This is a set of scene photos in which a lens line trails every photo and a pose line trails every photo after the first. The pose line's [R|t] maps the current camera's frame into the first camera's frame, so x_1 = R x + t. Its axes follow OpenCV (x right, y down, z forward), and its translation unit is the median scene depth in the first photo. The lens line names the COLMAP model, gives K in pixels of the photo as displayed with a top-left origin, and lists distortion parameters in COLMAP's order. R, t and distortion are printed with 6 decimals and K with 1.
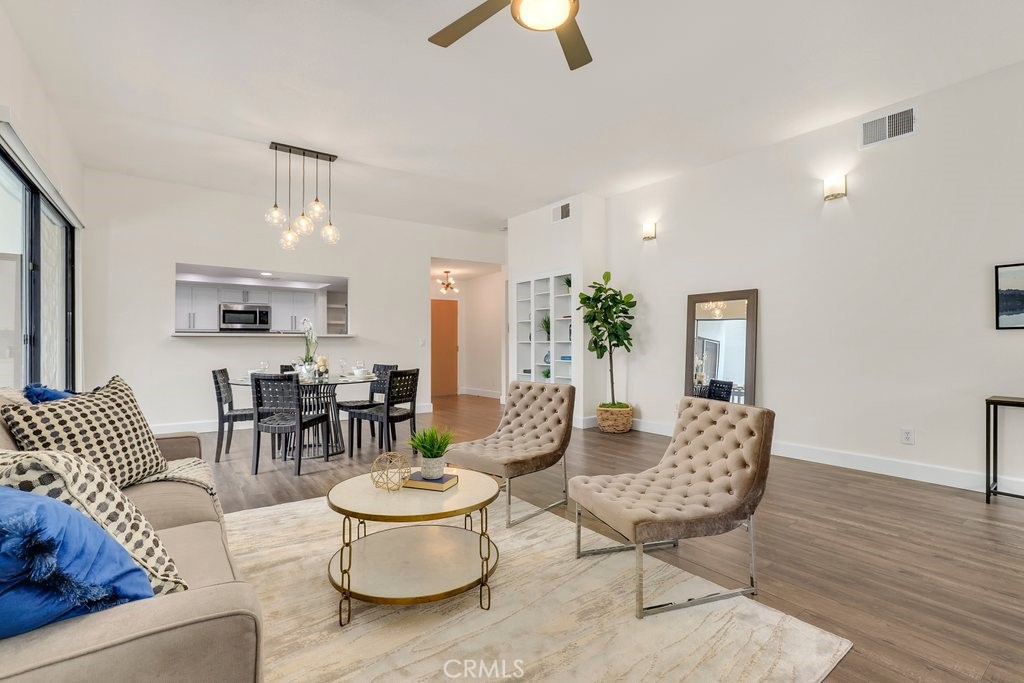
lens RADIAL K [[481.2, 0, 518.1], [0, 481.2, 345.2], [0, 0, 1]] dist [-0.016753, 0.000606]
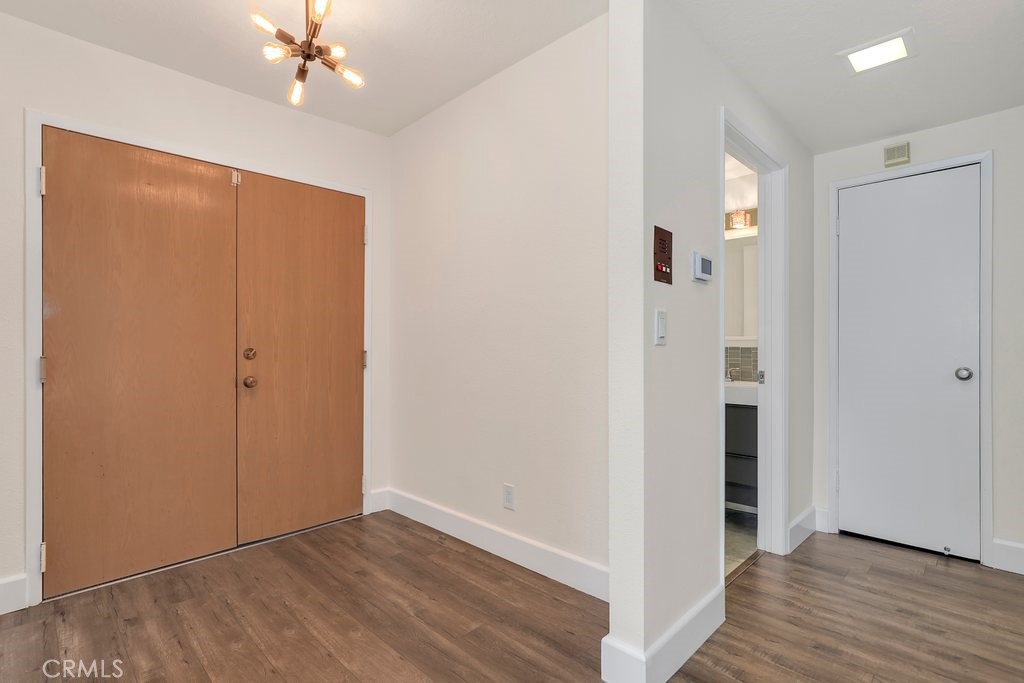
lens RADIAL K [[489.0, 0, 512.0], [0, 489.0, 341.5], [0, 0, 1]] dist [-0.019059, -0.000233]
pose [[0.988747, 0.005861, 0.149480, -0.157770], [-0.004128, 0.999921, -0.011901, 0.000145], [-0.149538, 0.011150, 0.988693, 1.345824]]
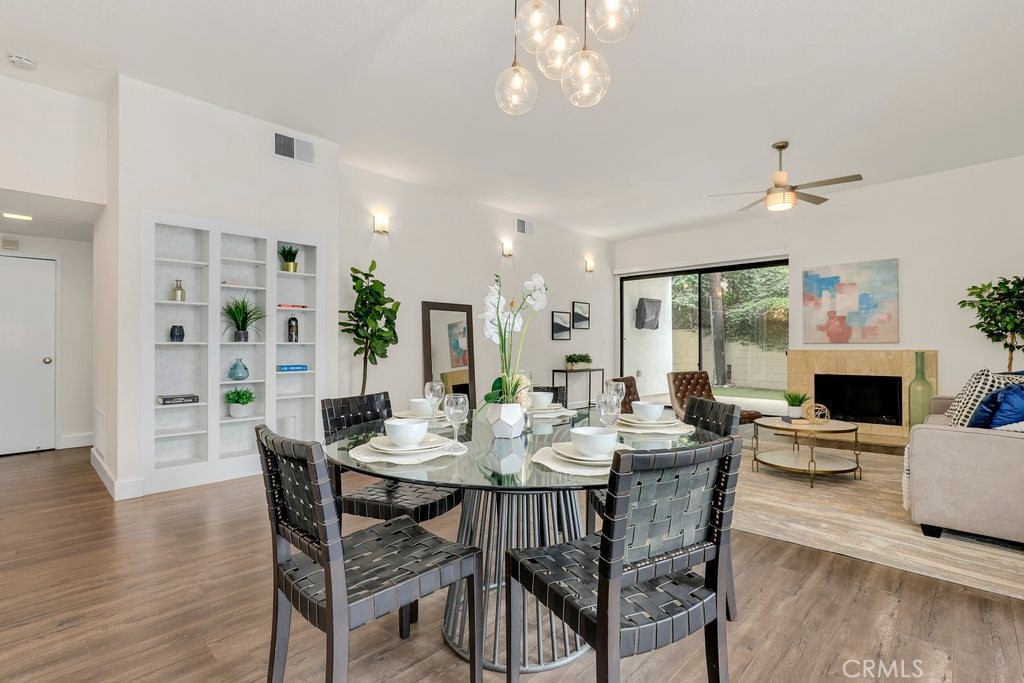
lens RADIAL K [[473.4, 0, 512.0], [0, 473.4, 341.5], [0, 0, 1]] dist [-0.027703, -0.000098]
pose [[-0.163430, 0.009636, 0.986508, -0.715207], [0.001831, 0.999954, -0.009464, -0.003854], [-0.986553, 0.000260, -0.163440, 0.973061]]
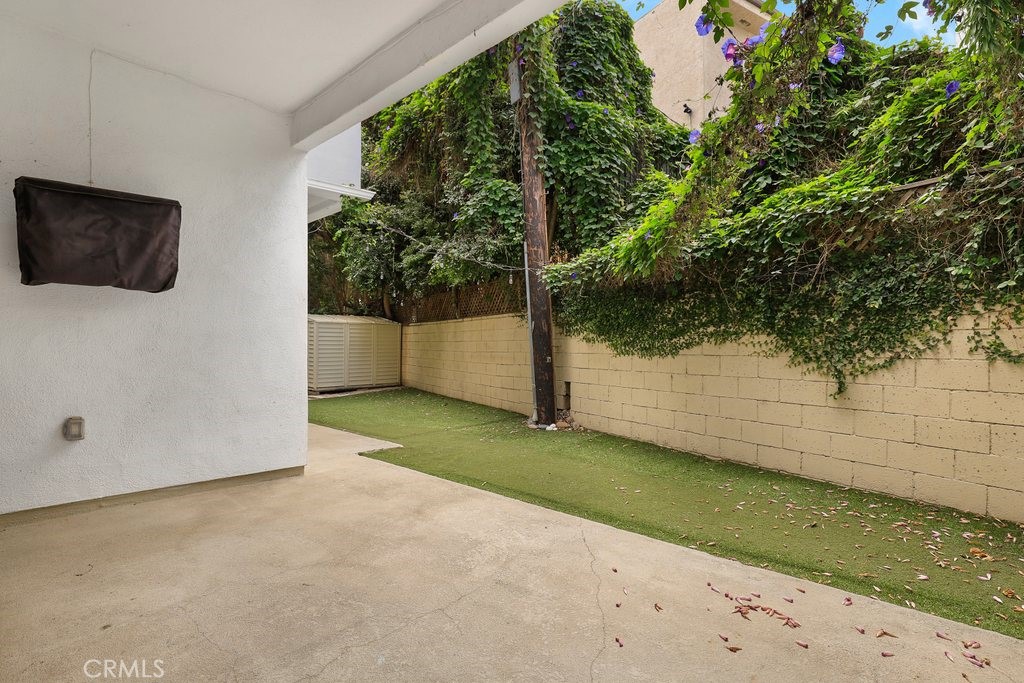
lens RADIAL K [[513.8, 0, 510.3], [0, 513.8, 335.2], [0, 0, 1]] dist [-0.012407, 0.000306]
pose [[-0.171686, 0.019326, 0.984962, 0.248491], [0.000437, 0.999809, -0.019541, 0.002363], [-0.985152, -0.002925, -0.171662, -0.177681]]
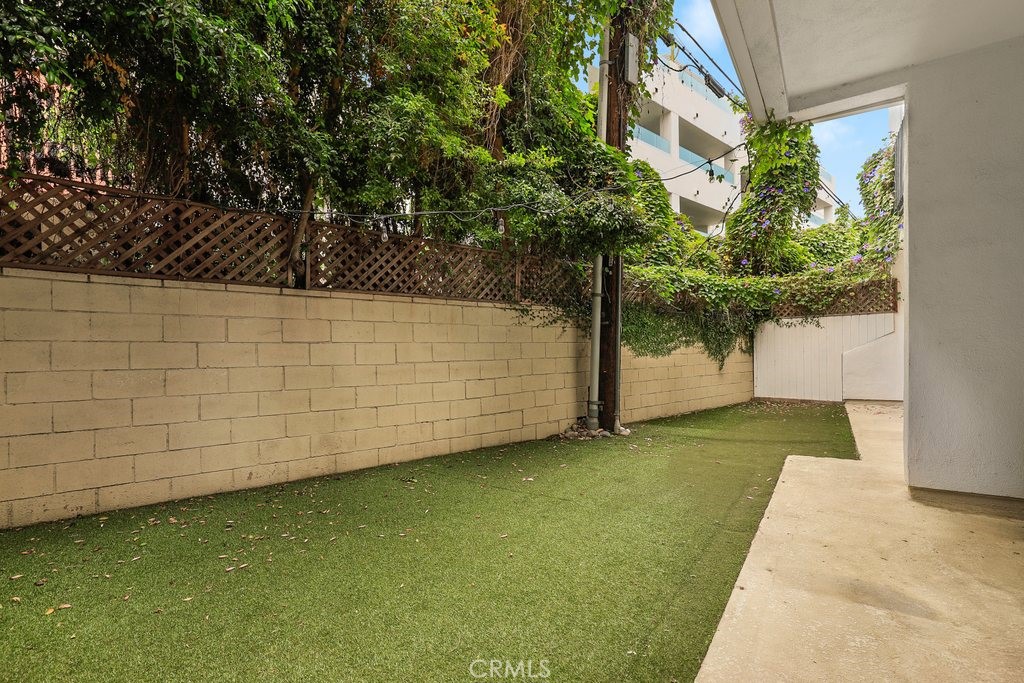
lens RADIAL K [[489.0, 0, 512.0], [0, 489.0, 341.5], [0, 0, 1]] dist [-0.019059, -0.000233]
pose [[-0.938352, -0.000242, -0.345681, 2.139869], [0.003330, 0.999947, -0.009737, -0.004981], [0.345665, -0.010288, -0.938302, 0.526222]]
